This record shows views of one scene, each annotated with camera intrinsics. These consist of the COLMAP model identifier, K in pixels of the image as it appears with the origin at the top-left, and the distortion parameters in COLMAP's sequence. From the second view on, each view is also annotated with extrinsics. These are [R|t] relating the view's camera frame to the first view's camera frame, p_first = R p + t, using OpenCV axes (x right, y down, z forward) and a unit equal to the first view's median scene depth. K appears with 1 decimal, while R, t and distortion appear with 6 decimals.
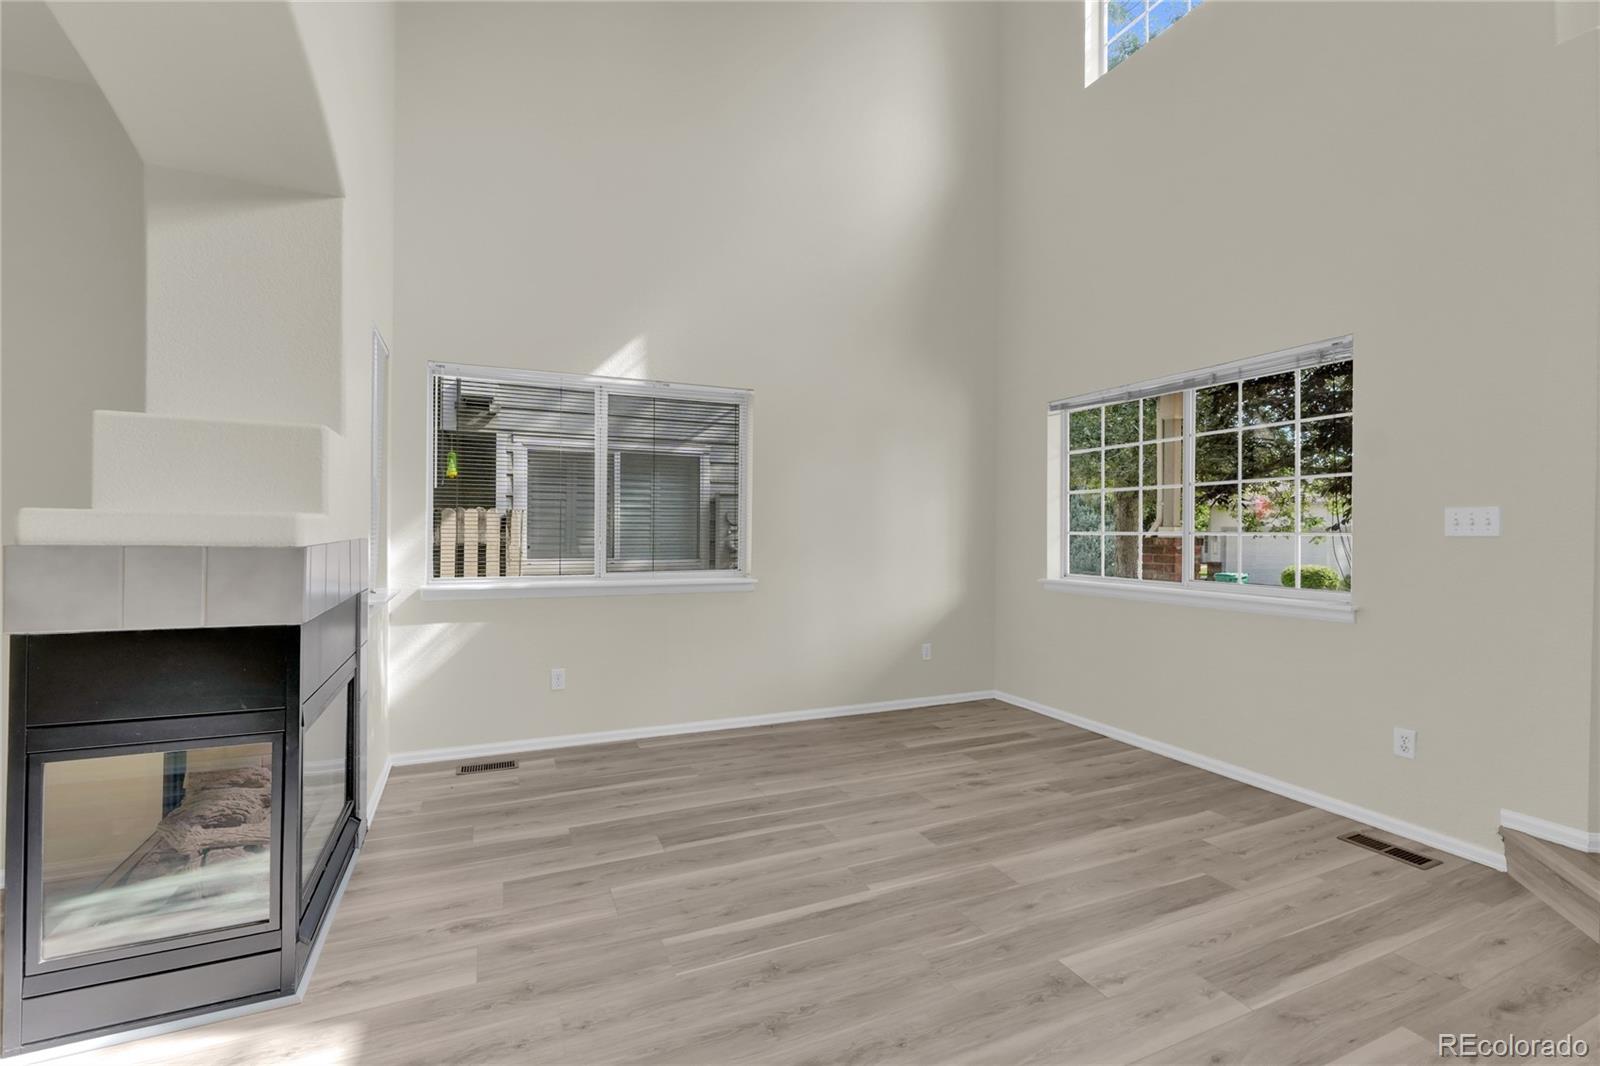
lens RADIAL K [[685.2, 0, 800.0], [0, 685.2, 533.0], [0, 0, 1]] dist [-0.001496, 0.000146]
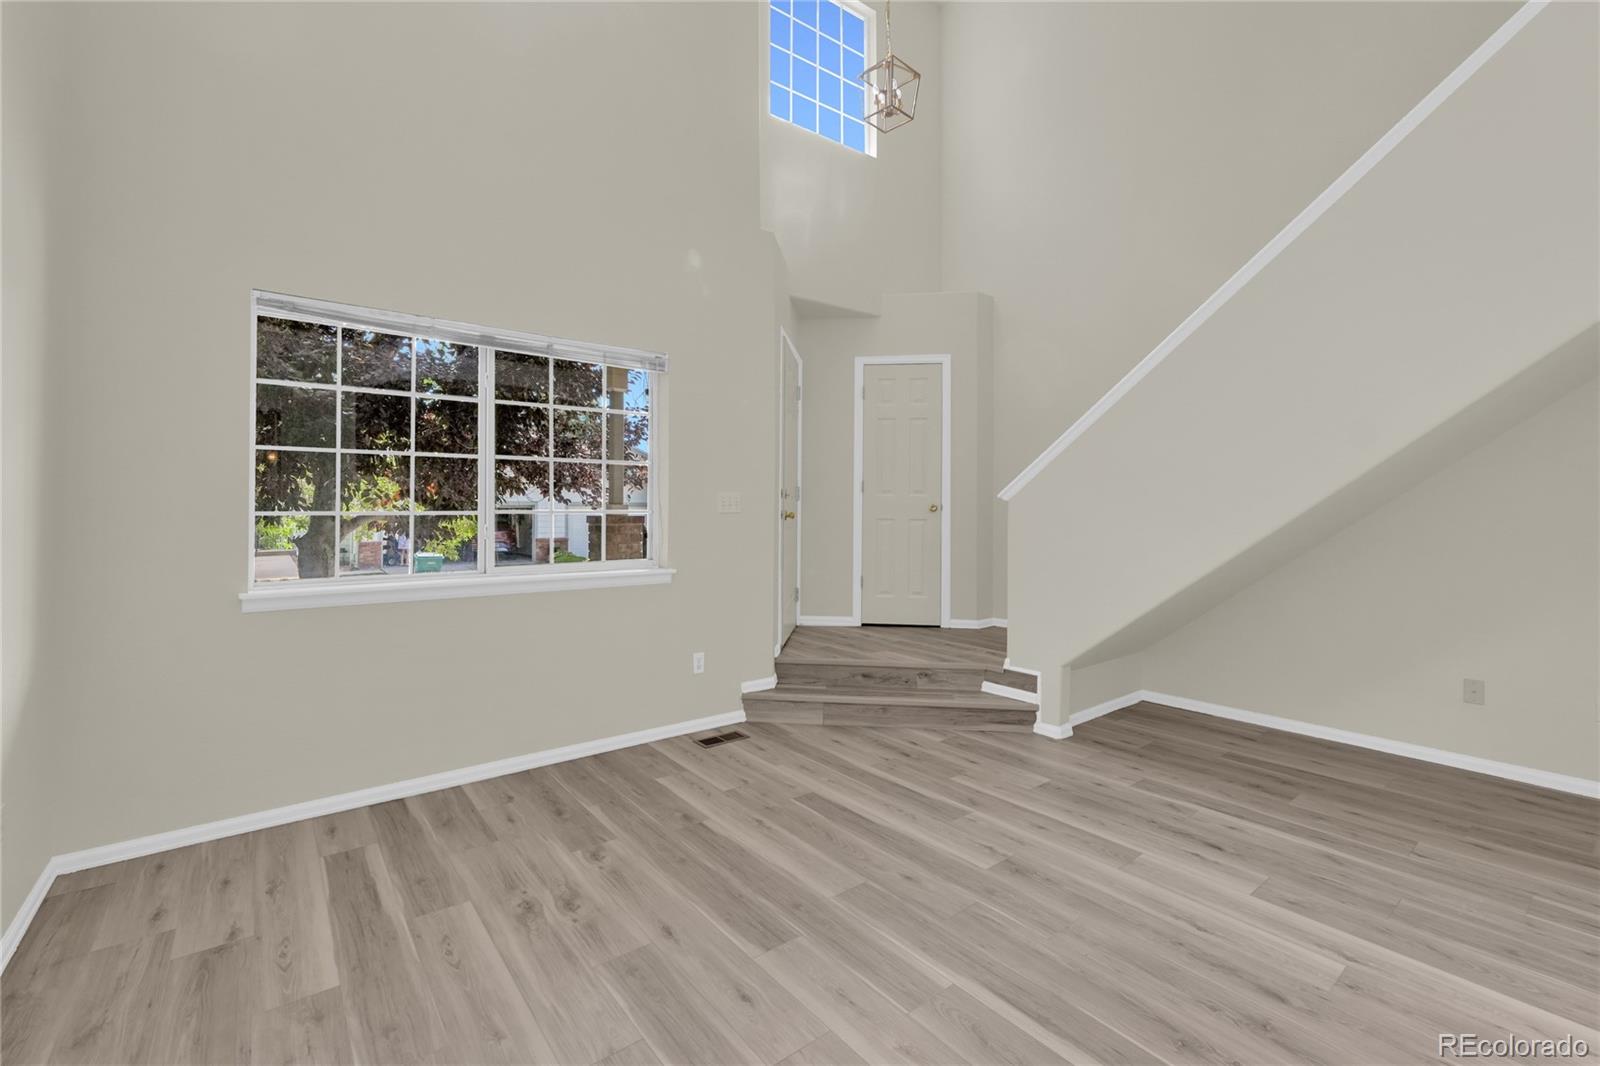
lens RADIAL K [[680.8, 0, 793.5], [0, 680.8, 523.2], [0, 0, 1]] dist [-0.001251, -0.000095]
pose [[-0.238584, -0.024701, 0.970808, -0.464971], [-0.000362, 0.999679, 0.025347, -0.010088], [-0.971122, 0.005696, -0.238517, 1.085299]]
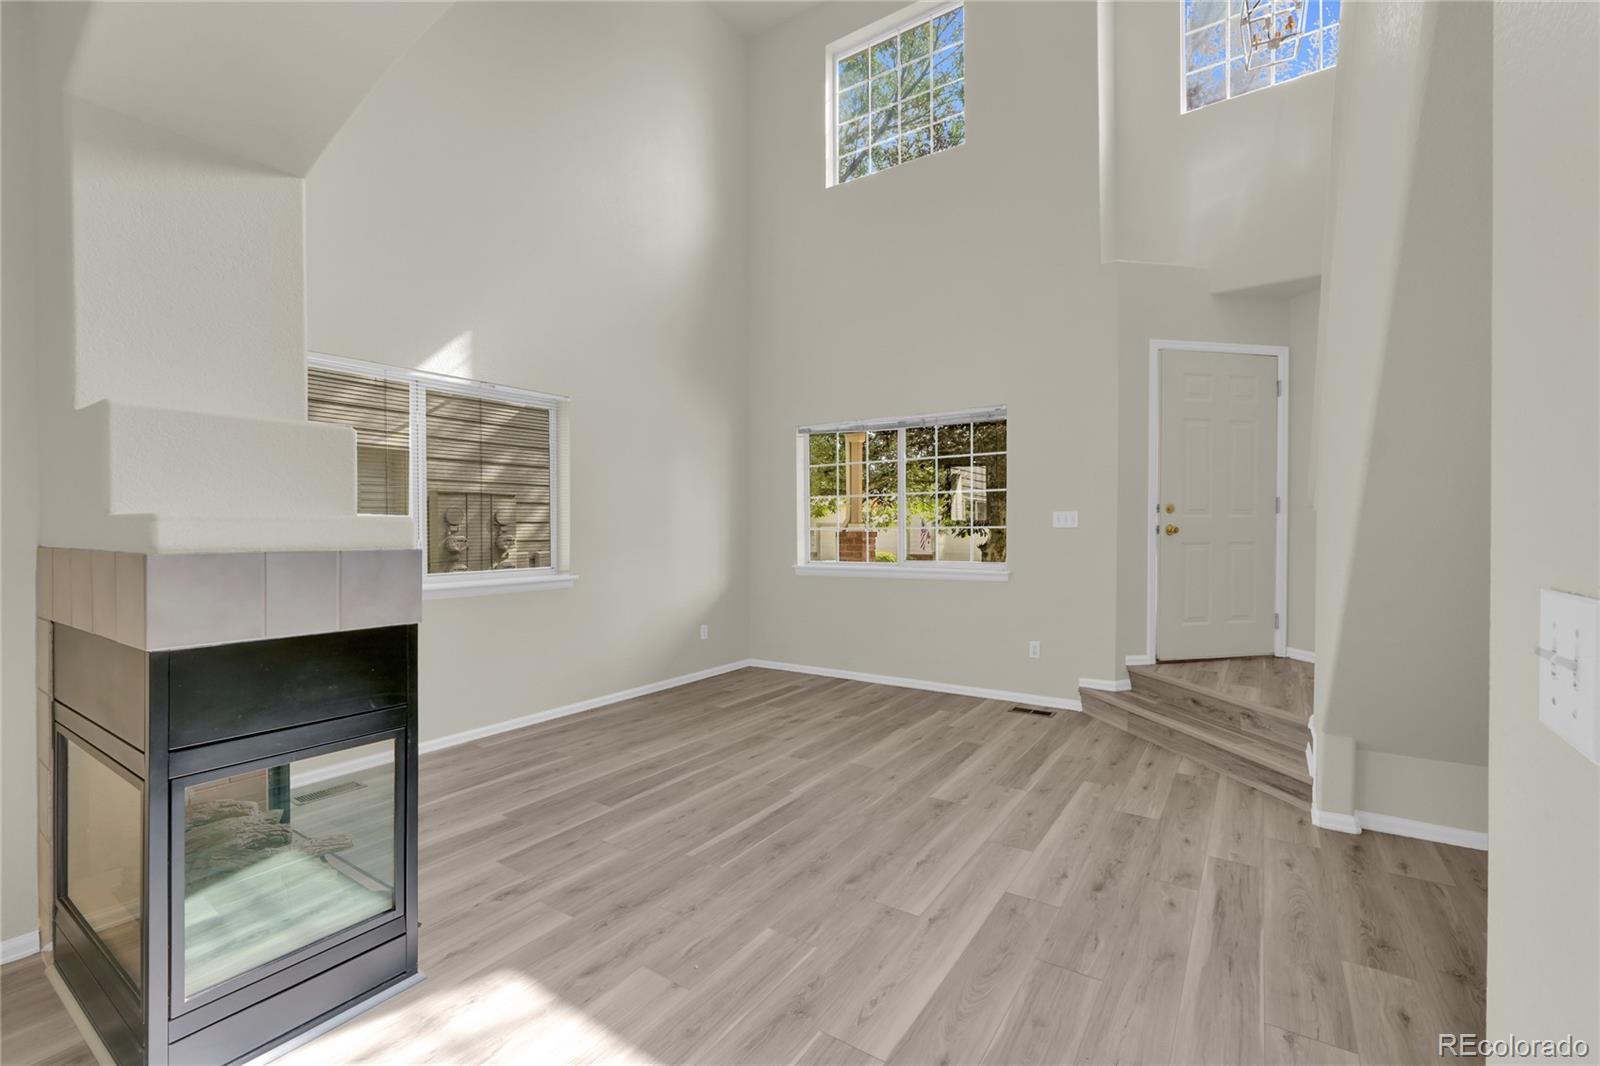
lens RADIAL K [[679.6, 0, 800.9], [0, 679.6, 538.1], [0, 0, 1]] dist [-0.002103, 0.000005]
pose [[0.849505, -0.018800, 0.527246, -0.471174], [0.013006, 0.999807, 0.014695, -0.003101], [-0.527421, -0.005626, 0.849586, -0.121513]]
